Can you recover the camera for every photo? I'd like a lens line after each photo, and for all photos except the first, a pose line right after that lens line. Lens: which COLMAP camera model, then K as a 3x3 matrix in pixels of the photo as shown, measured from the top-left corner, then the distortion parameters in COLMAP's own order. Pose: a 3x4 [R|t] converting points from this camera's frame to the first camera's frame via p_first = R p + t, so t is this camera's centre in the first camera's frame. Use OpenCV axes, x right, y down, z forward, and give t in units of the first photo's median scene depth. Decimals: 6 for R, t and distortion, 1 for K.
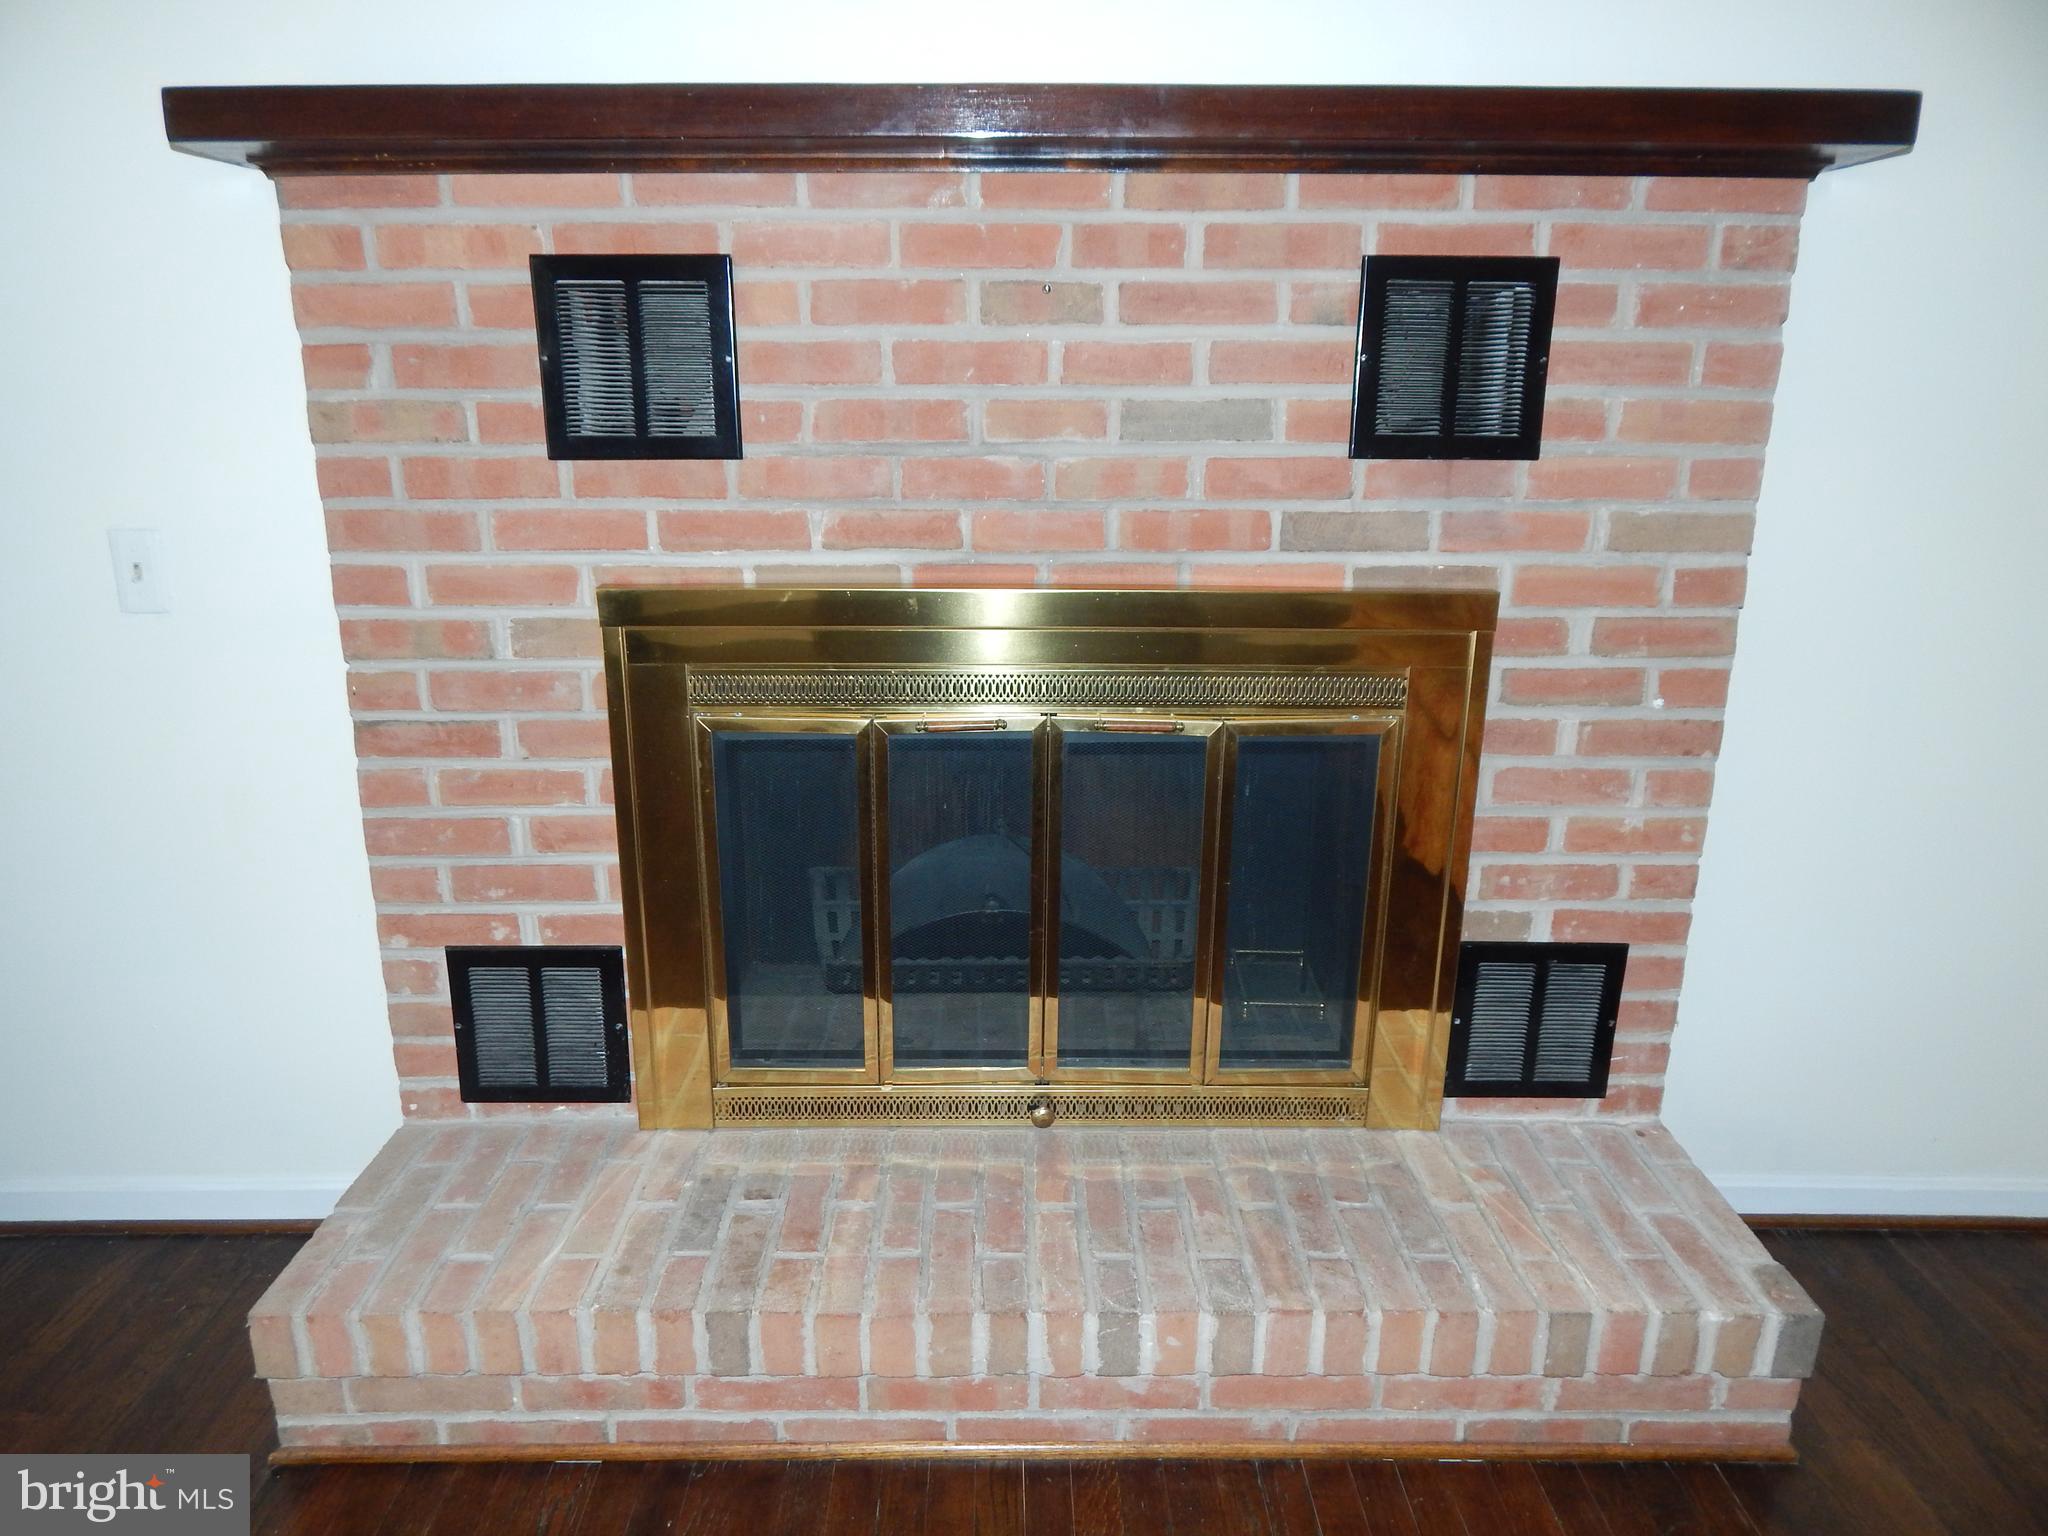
lens RADIAL K [[1340.3, 0, 1011.8], [0, 1340.3, 767.4], [0, 0, 1]] dist [-0.025173, -0.000174]
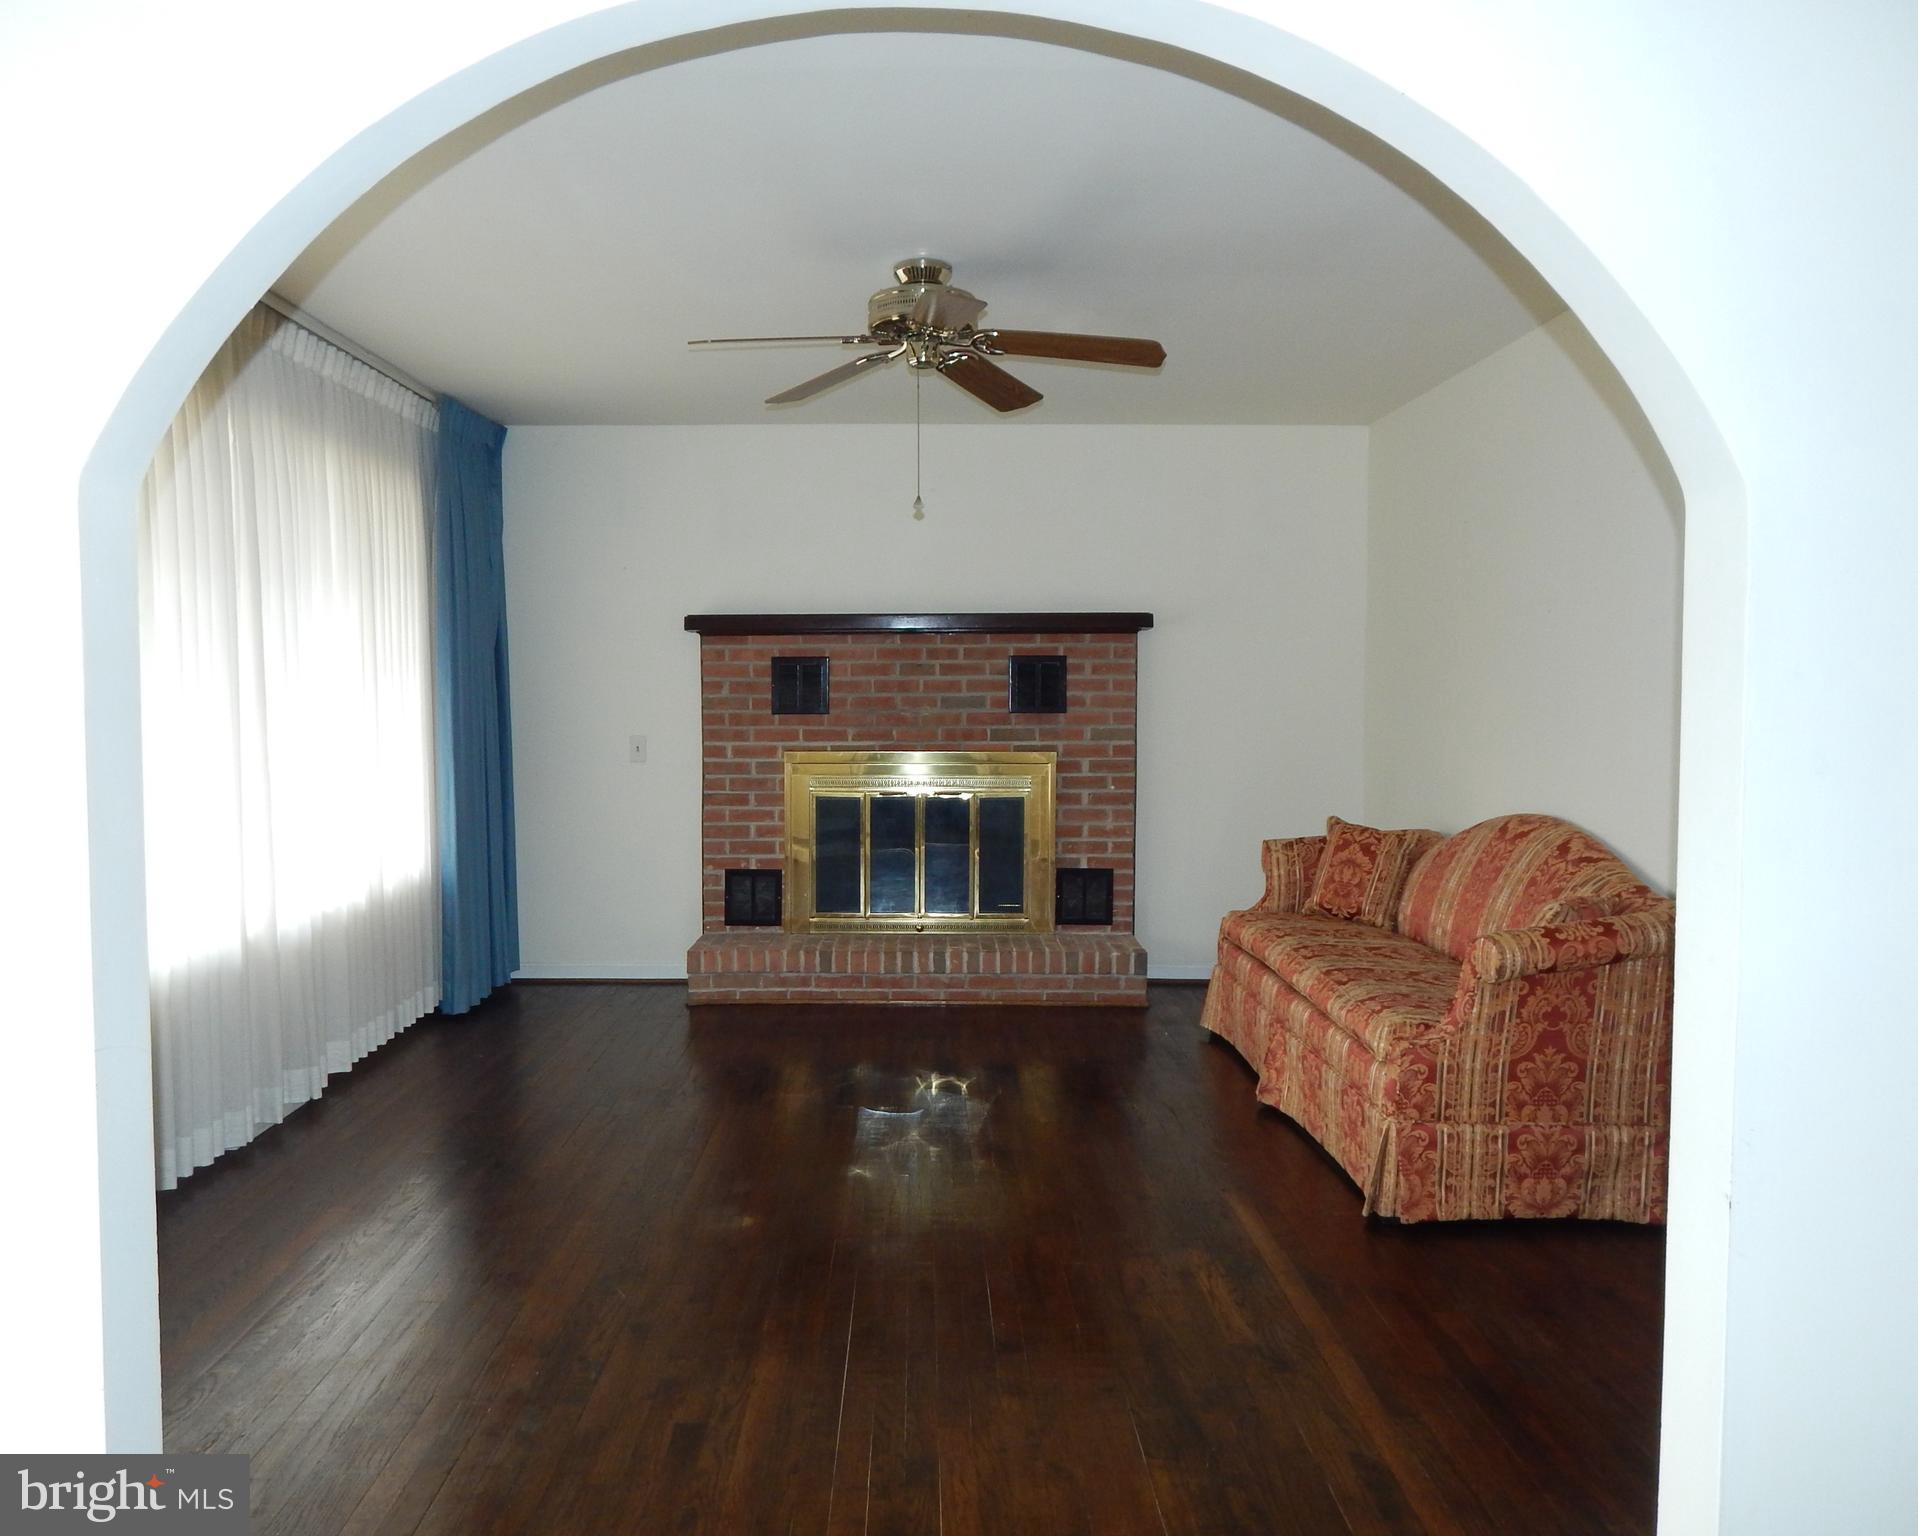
lens RADIAL K [[1395.5, 0, 913.6], [0, 1395.5, 768.9], [0, 0, 1]] dist [-0.035131, 0.001333]
pose [[0.999891, -0.004133, -0.014150, 0.061898], [0.000909, 0.975349, -0.220665, 0.686782], [0.014714, 0.220629, 0.975247, -2.418277]]
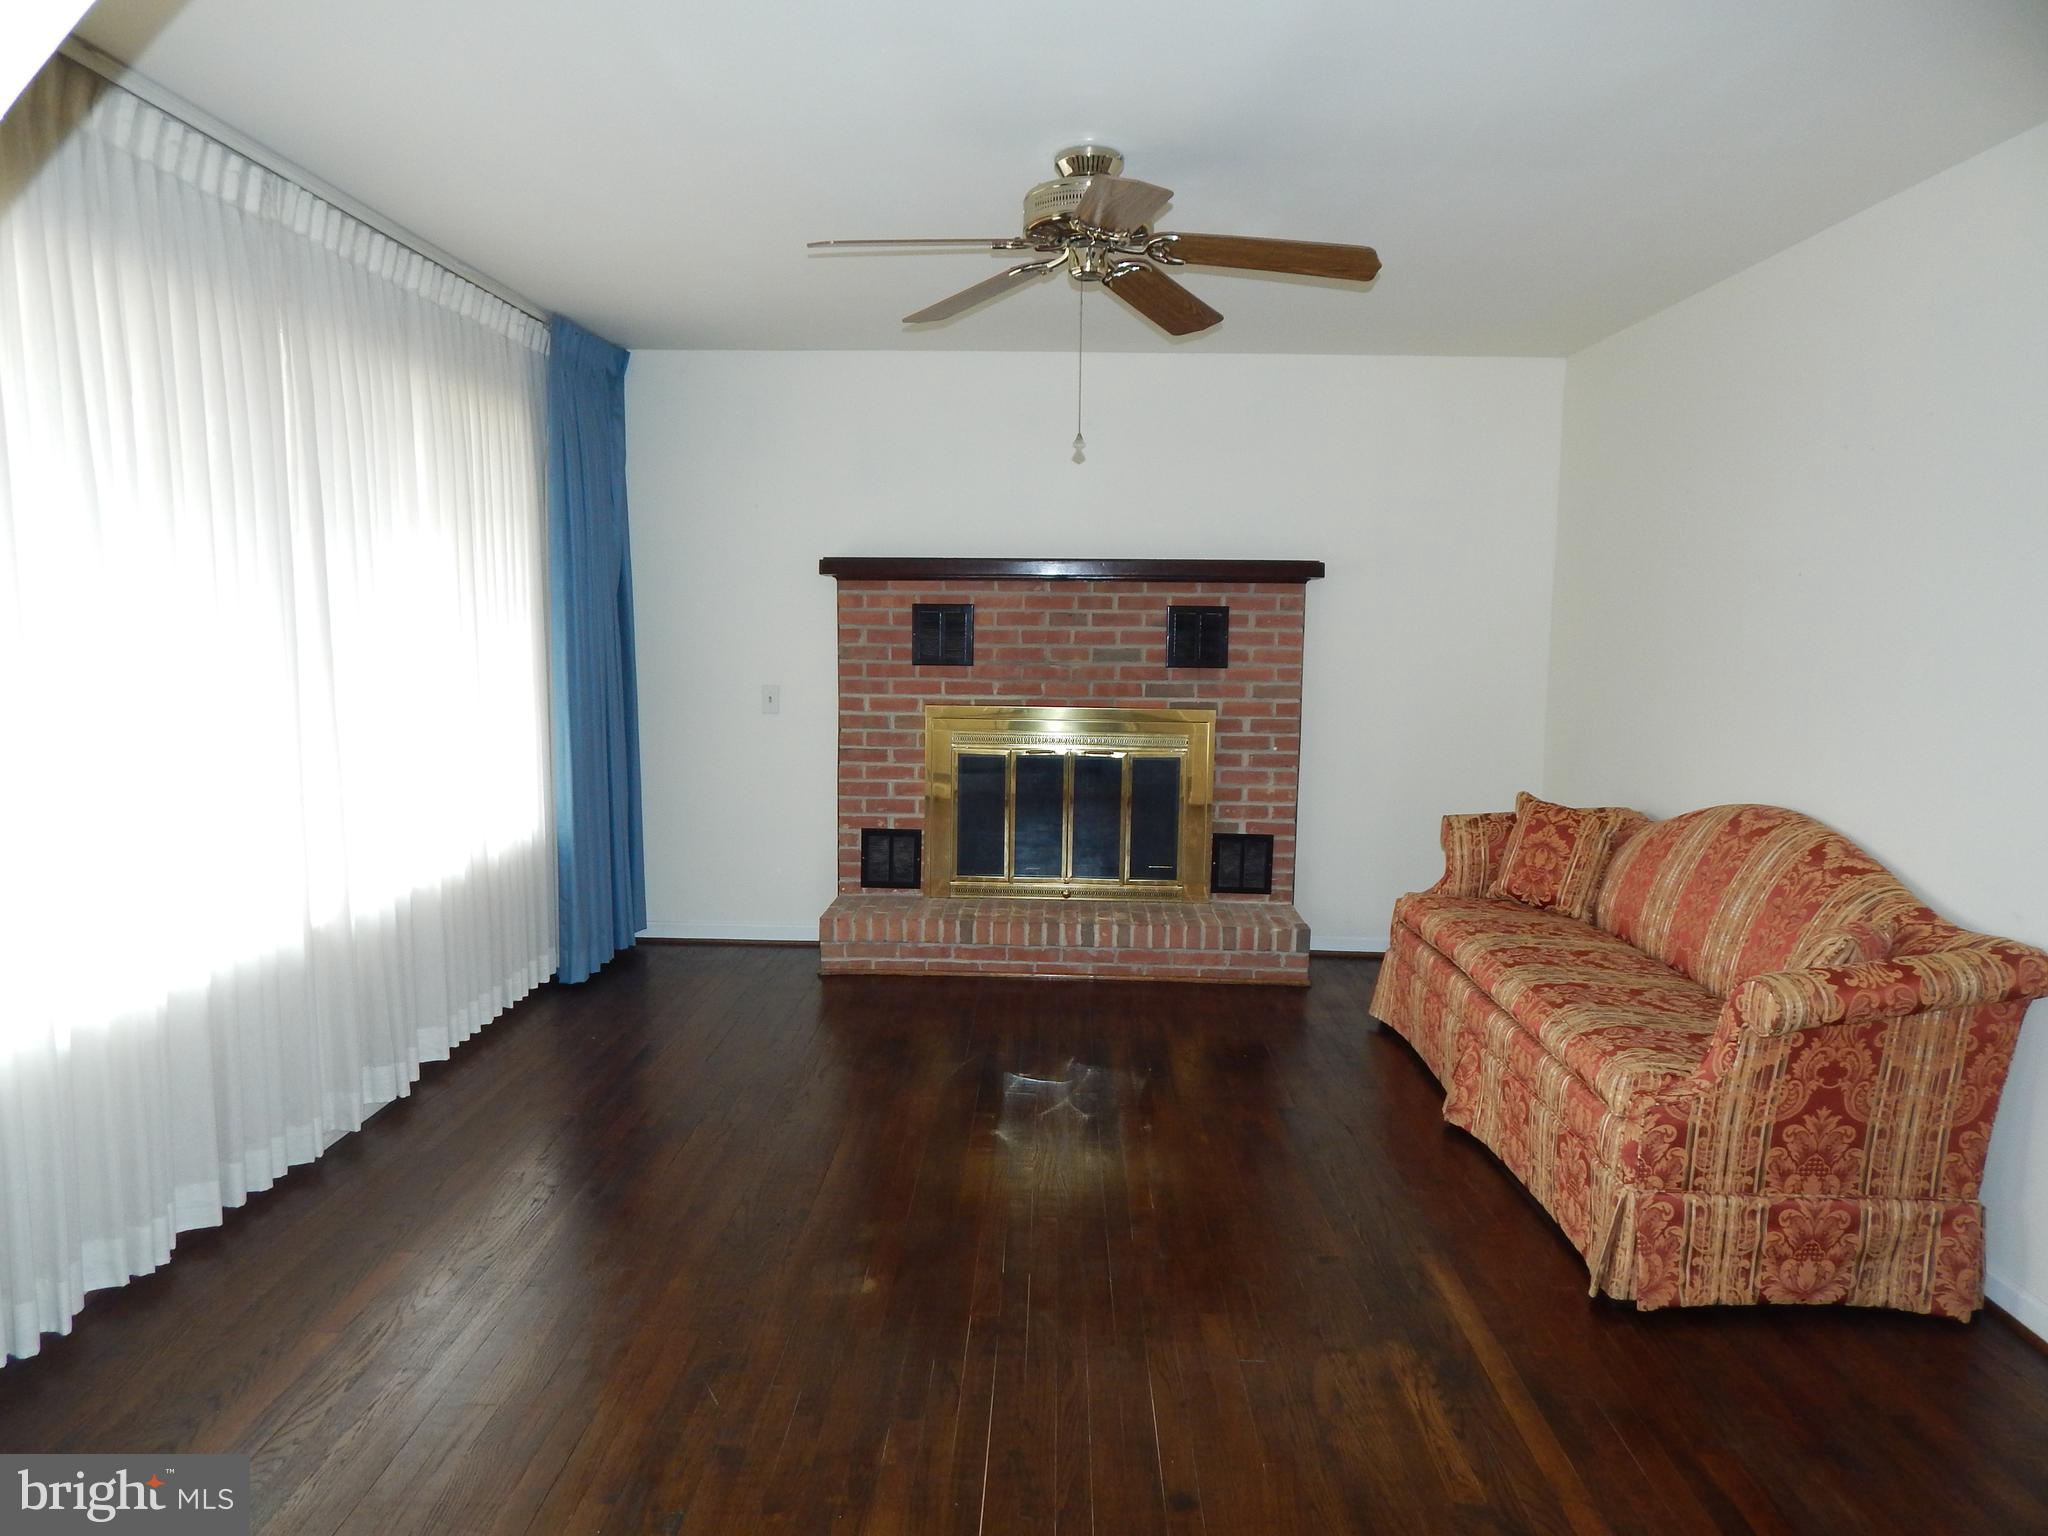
lens RADIAL K [[1323.3, 0, 1024.0], [0, 1323.3, 768.0], [0, 0, 1]] dist [-0.025943, -0.002622]
pose [[0.999237, 0.012353, -0.037046, 0.037608], [-0.018238, 0.986460, -0.162986, 0.519091], [0.034531, 0.163537, 0.985933, -2.054303]]
